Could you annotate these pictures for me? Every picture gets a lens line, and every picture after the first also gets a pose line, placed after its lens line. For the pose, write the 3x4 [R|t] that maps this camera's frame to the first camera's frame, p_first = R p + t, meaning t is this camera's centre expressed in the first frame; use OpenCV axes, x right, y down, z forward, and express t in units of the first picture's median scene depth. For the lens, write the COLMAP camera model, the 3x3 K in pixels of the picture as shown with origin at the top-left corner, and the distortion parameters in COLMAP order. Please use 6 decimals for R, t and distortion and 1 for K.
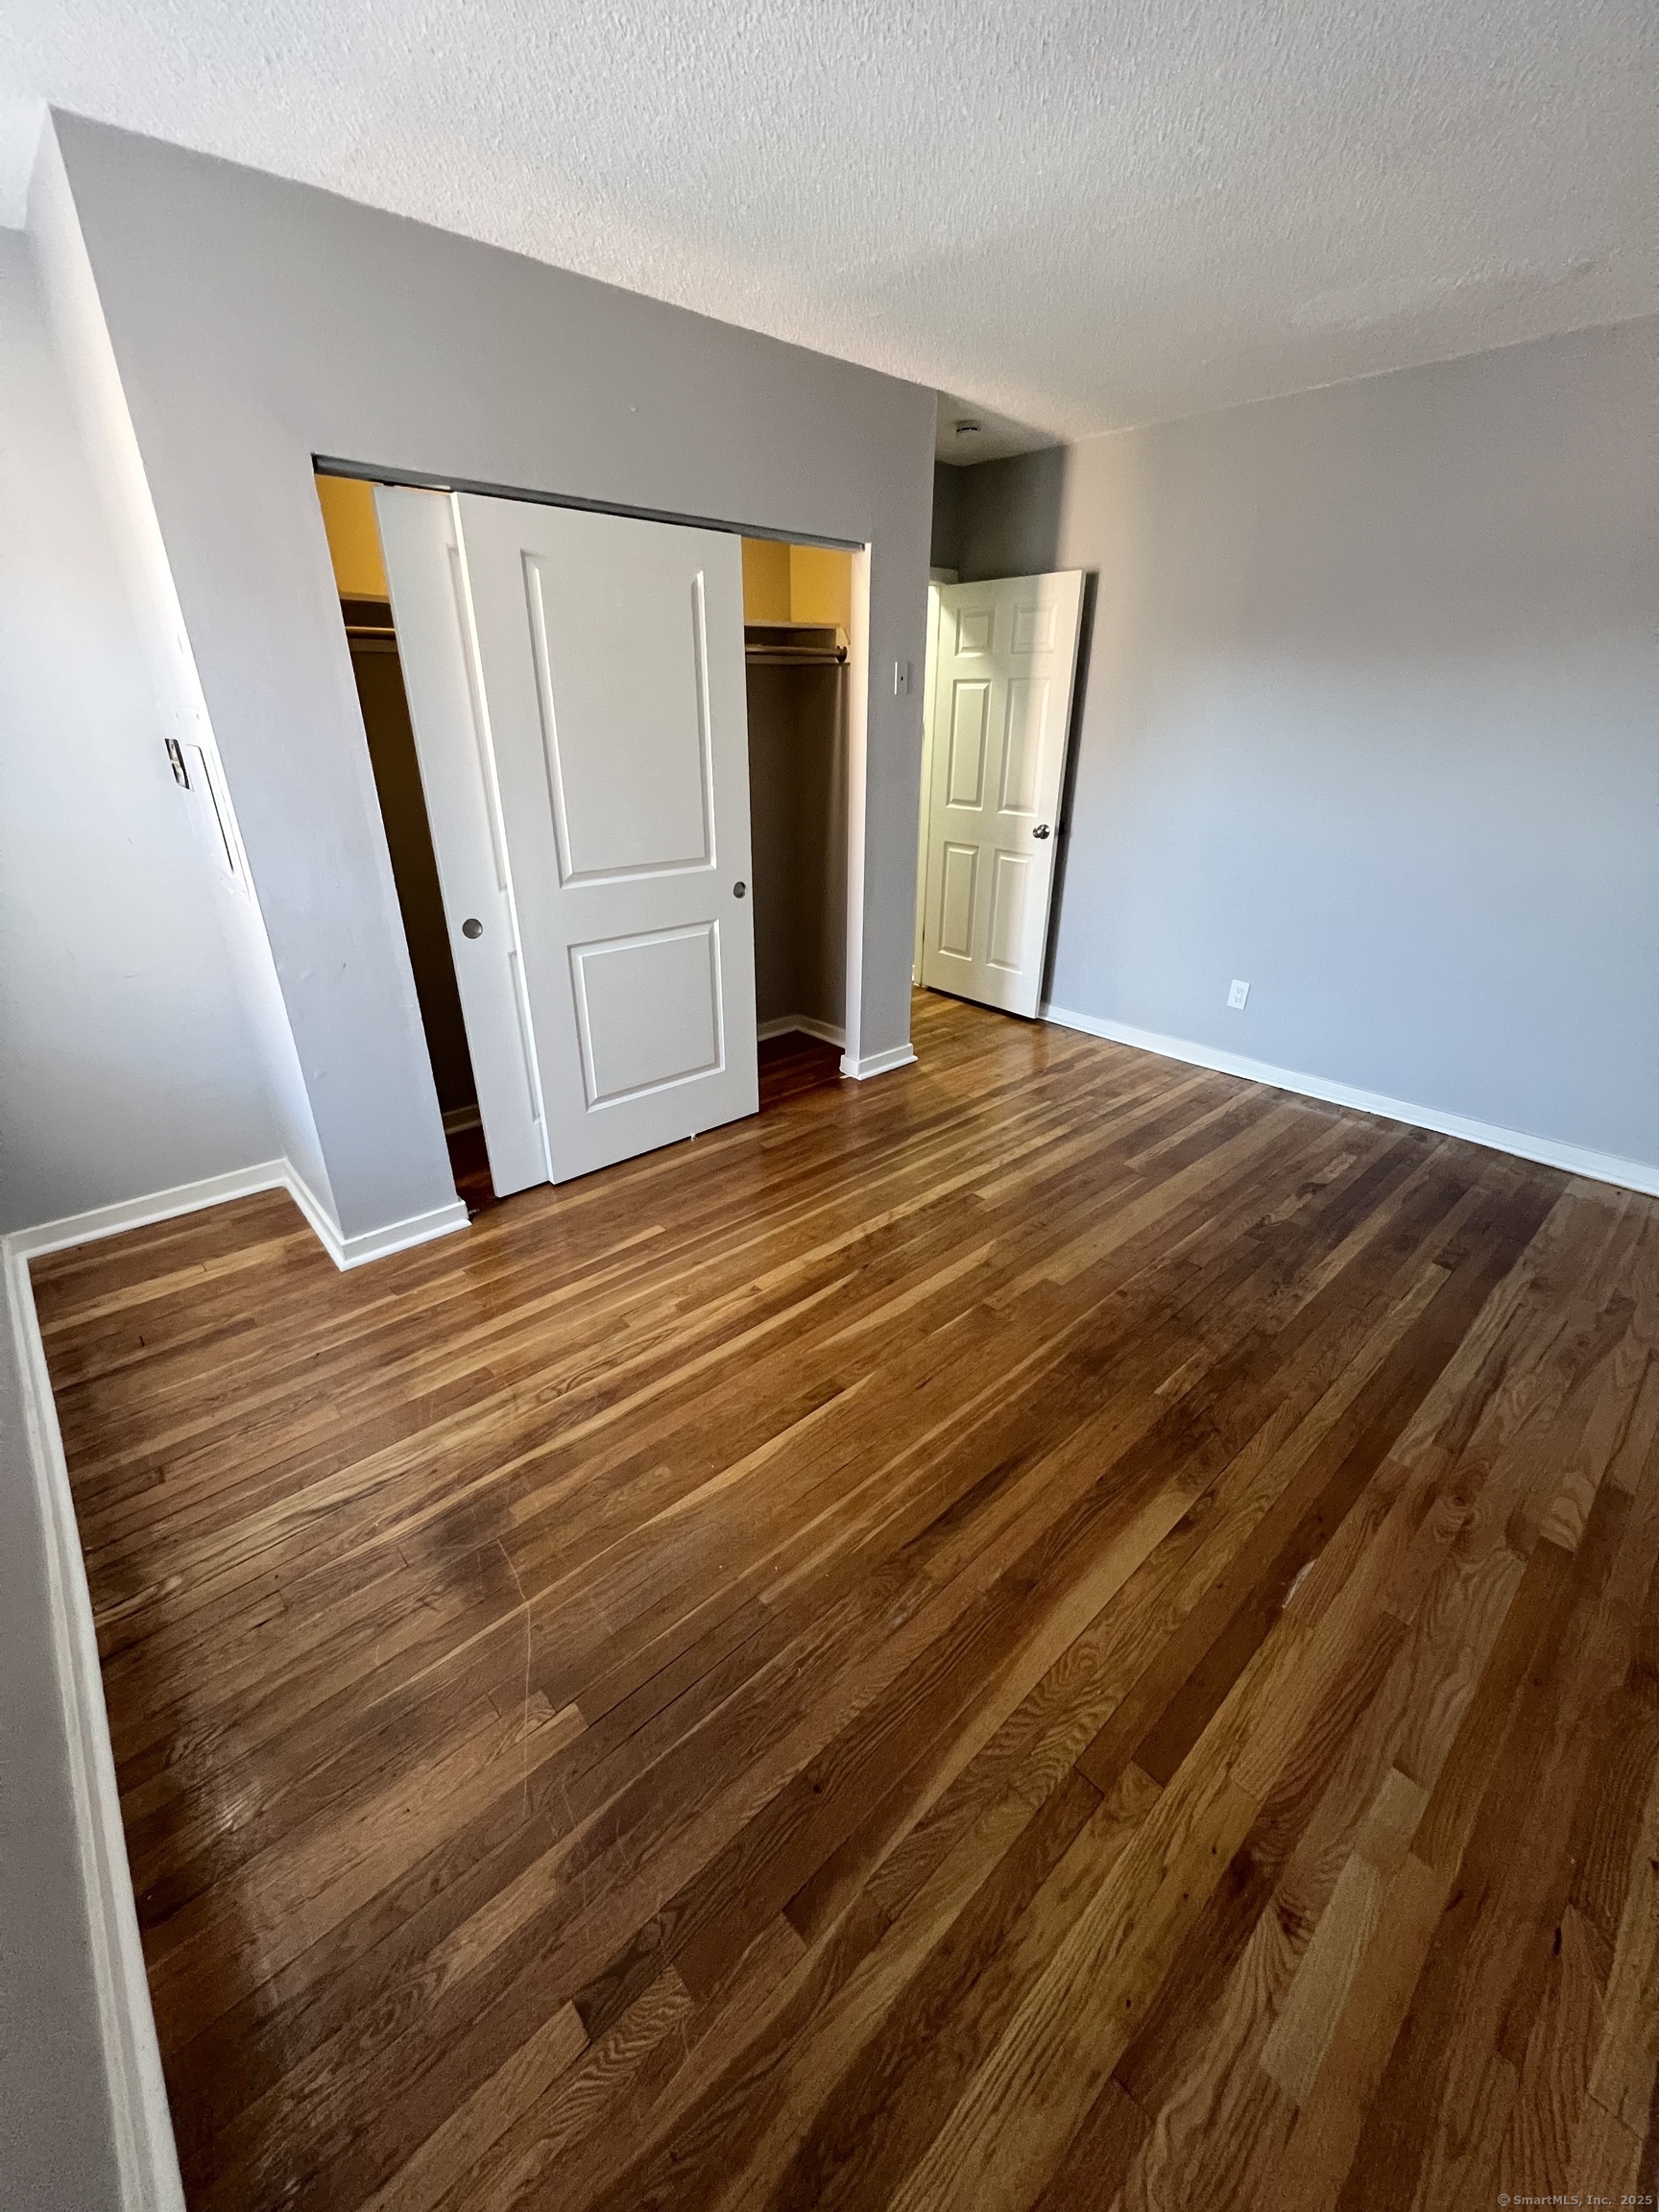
lens RADIAL K [[882.1, 0, 826.3], [0, 882.1, 1103.4], [0, 0, 1]] dist [0.001080, -0.000683]
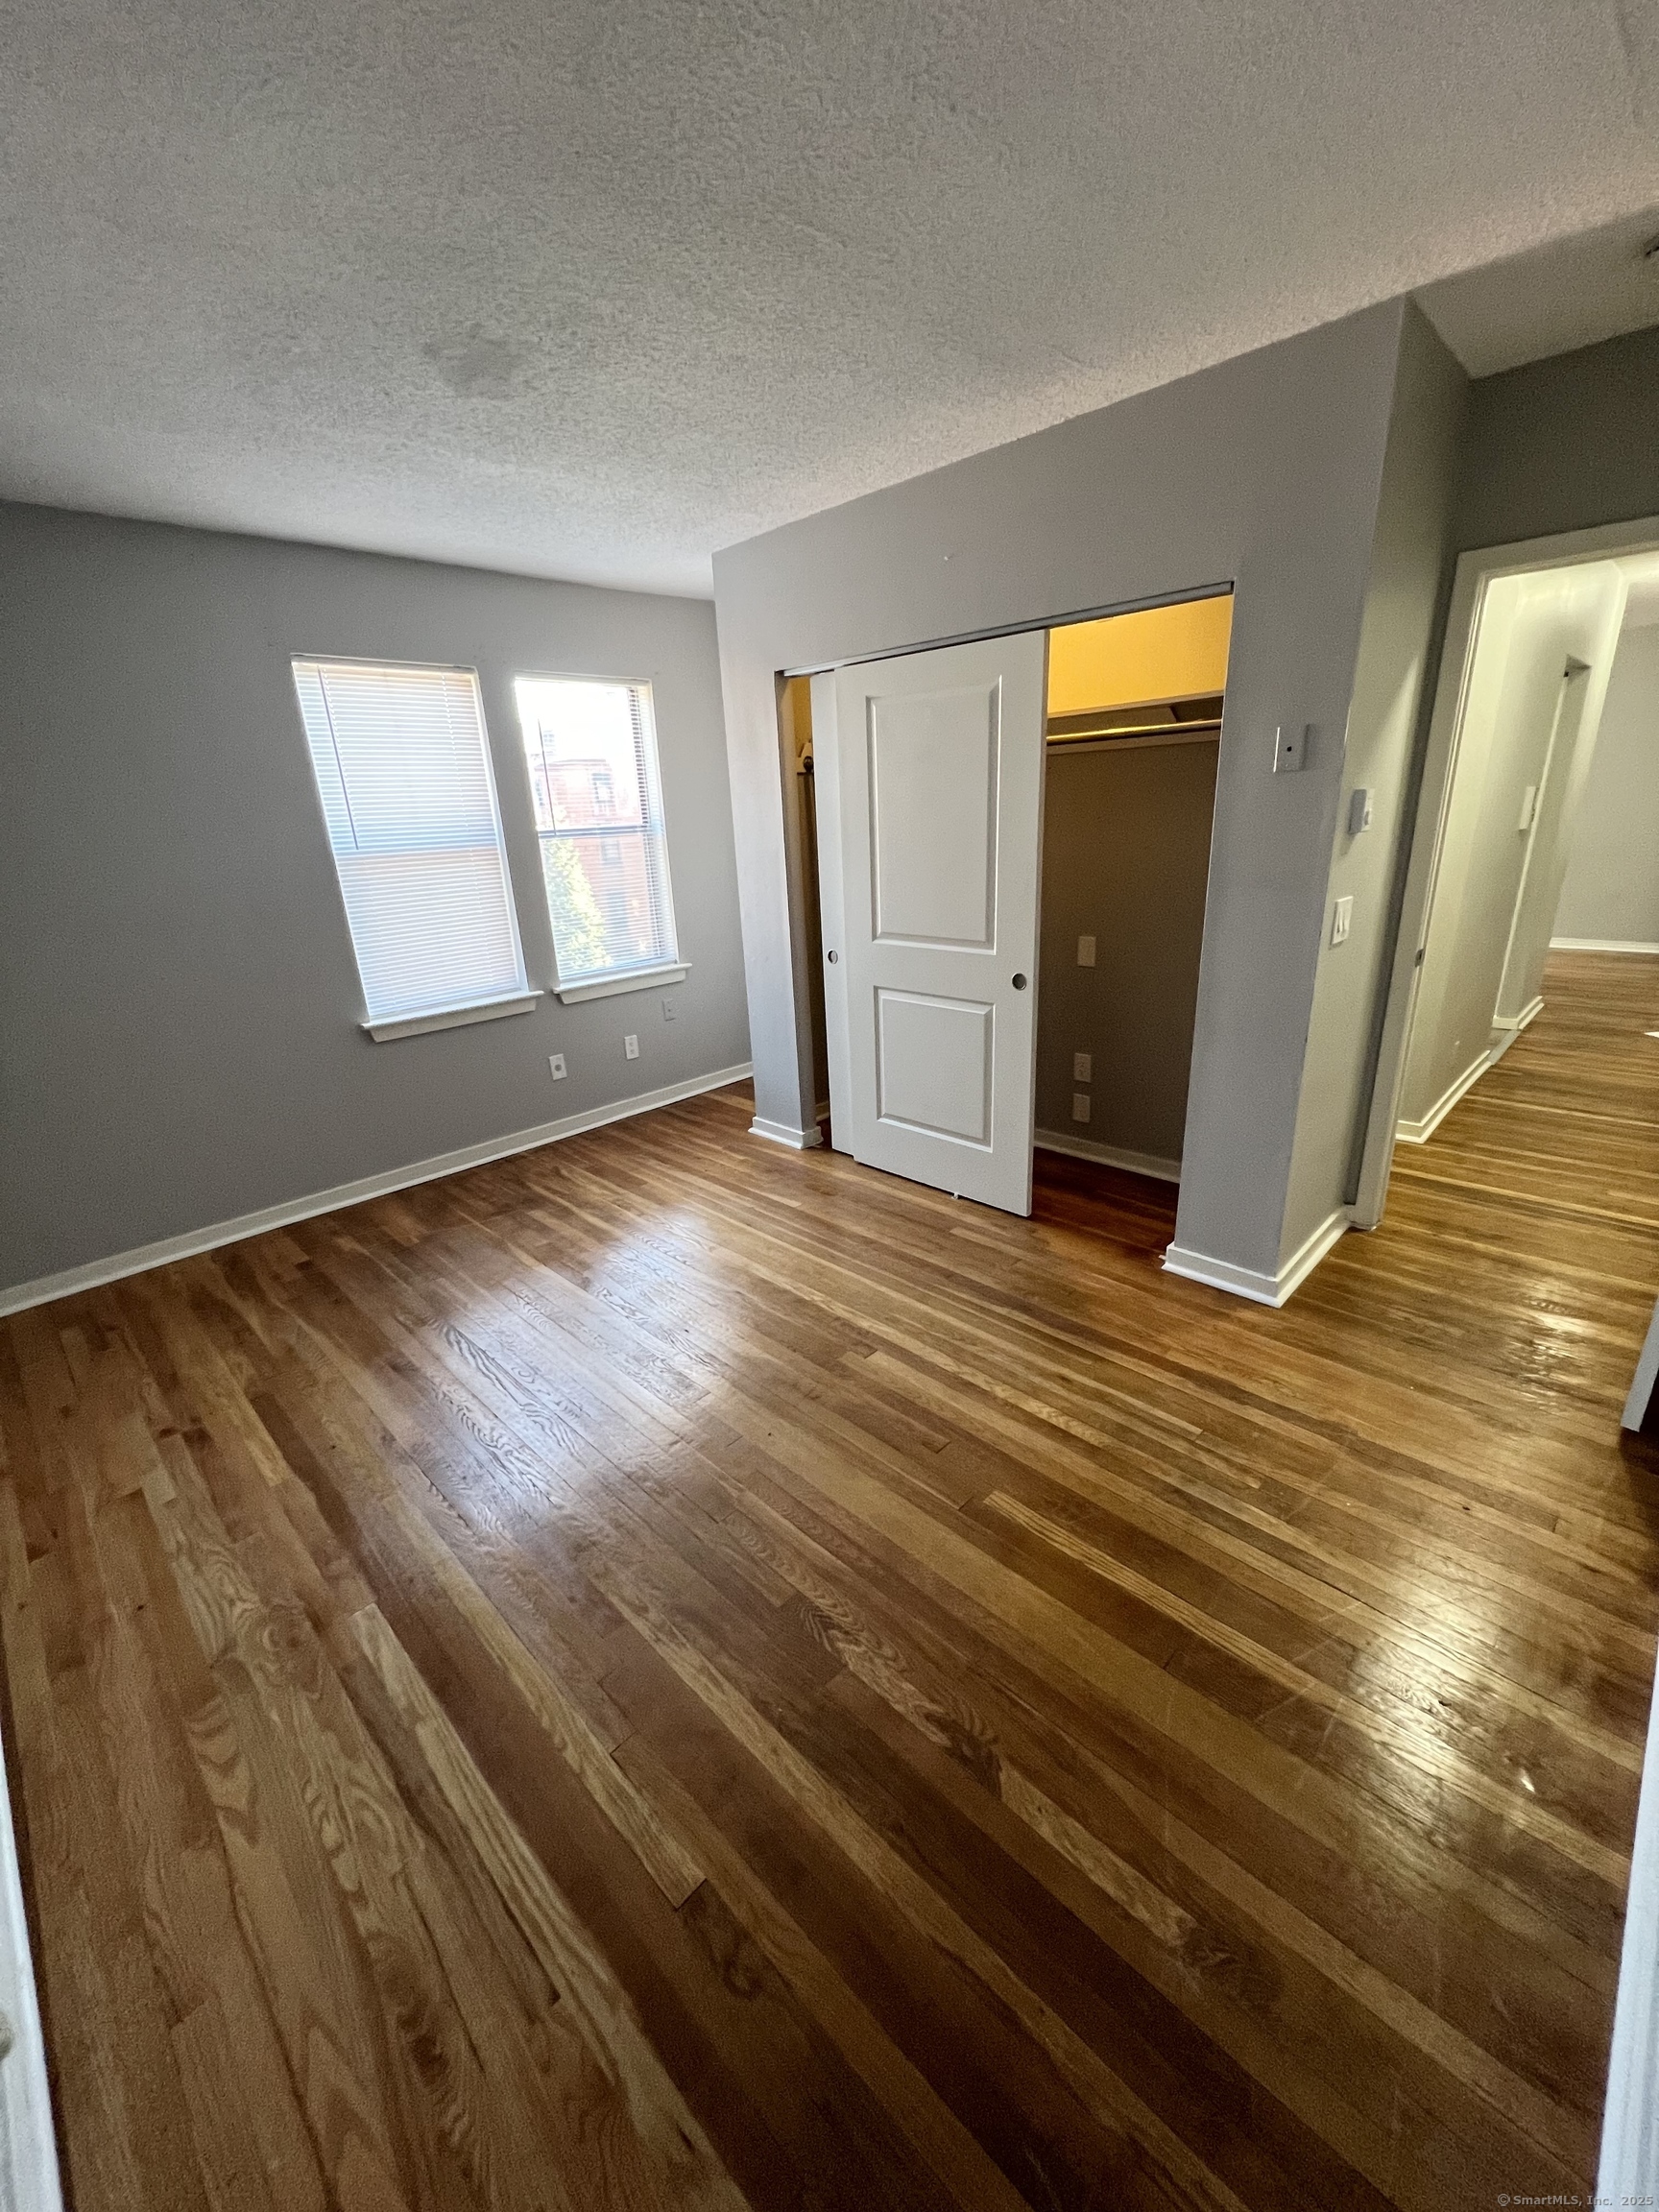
lens RADIAL K [[882.1, 0, 829.1], [0, 882.1, 1102.3], [0, 0, 1]] dist [0.001080, -0.000683]
pose [[0.050981, 0.319428, -0.946238, 0.881885], [-0.365468, 0.887718, 0.279983, -0.330323], [0.929427, 0.331546, 0.161997, 0.715560]]
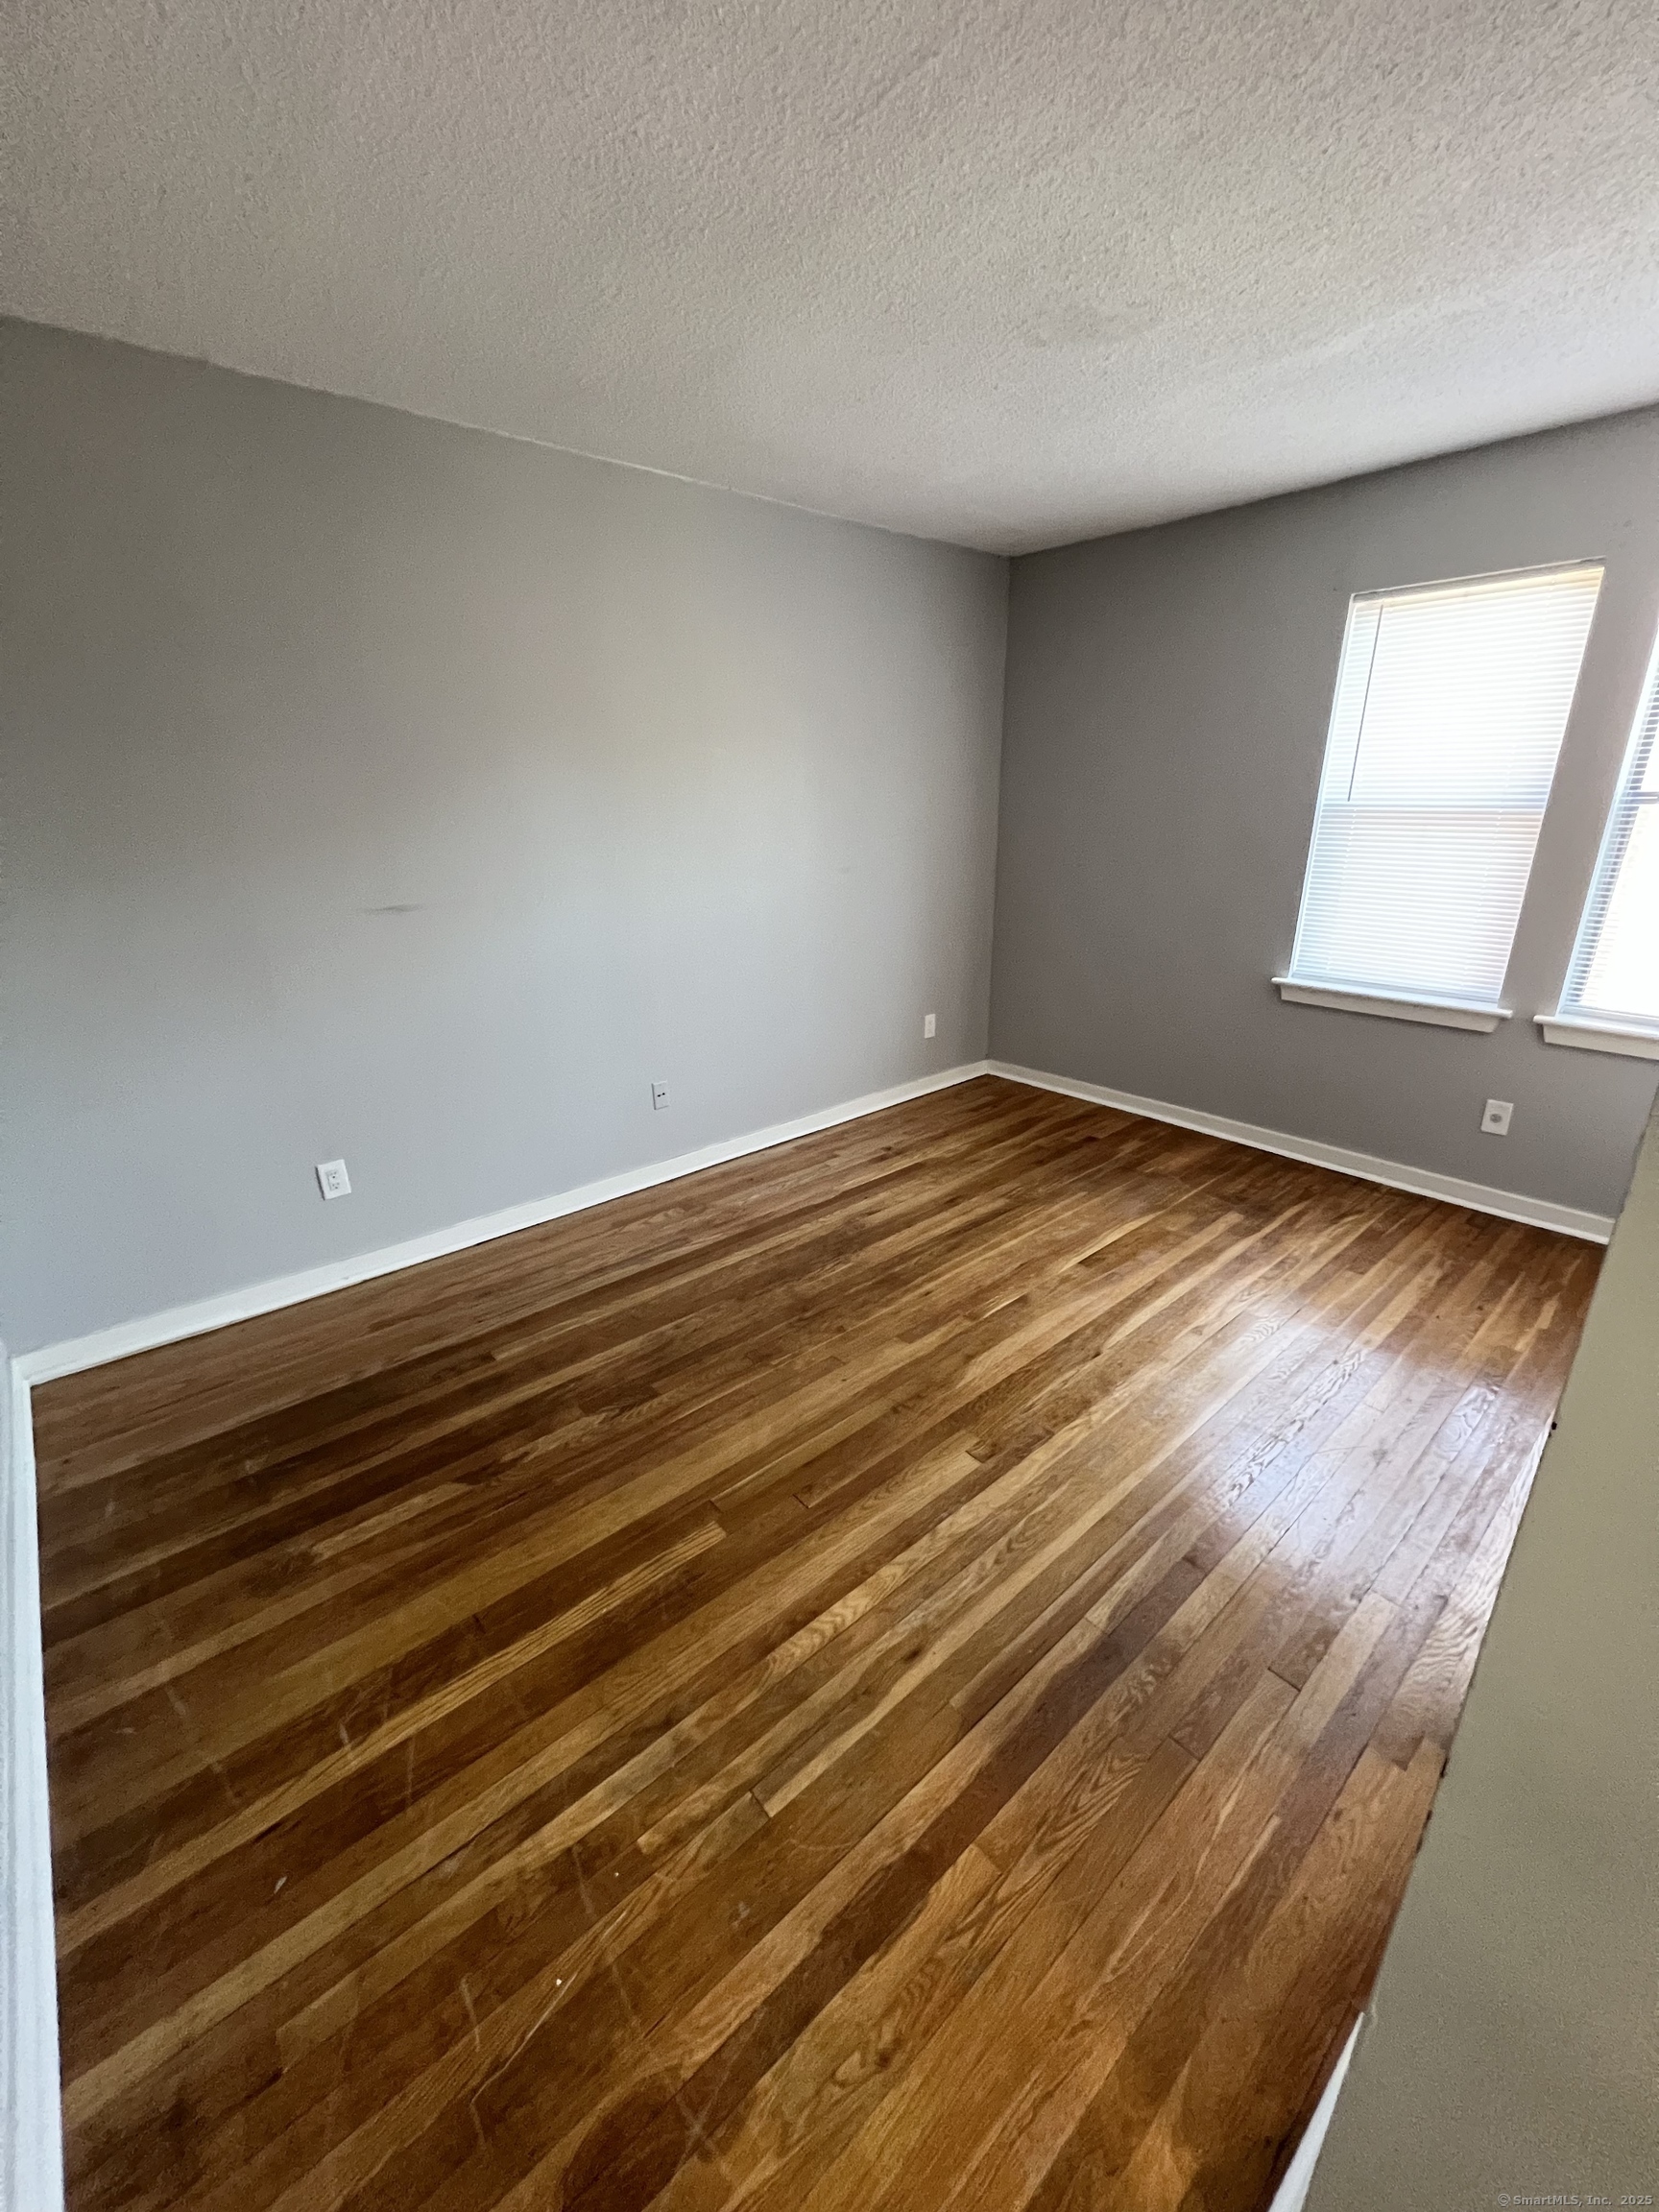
lens RADIAL K [[882.1, 0, 825.6], [0, 882.1, 1102.3], [0, 0, 1]] dist [0.001080, -0.000683]
pose [[-0.999648, 0.003427, 0.026311, 0.263242], [0.020627, 0.724095, 0.689391, -0.570949], [-0.016689, 0.689691, -0.723911, 1.275518]]
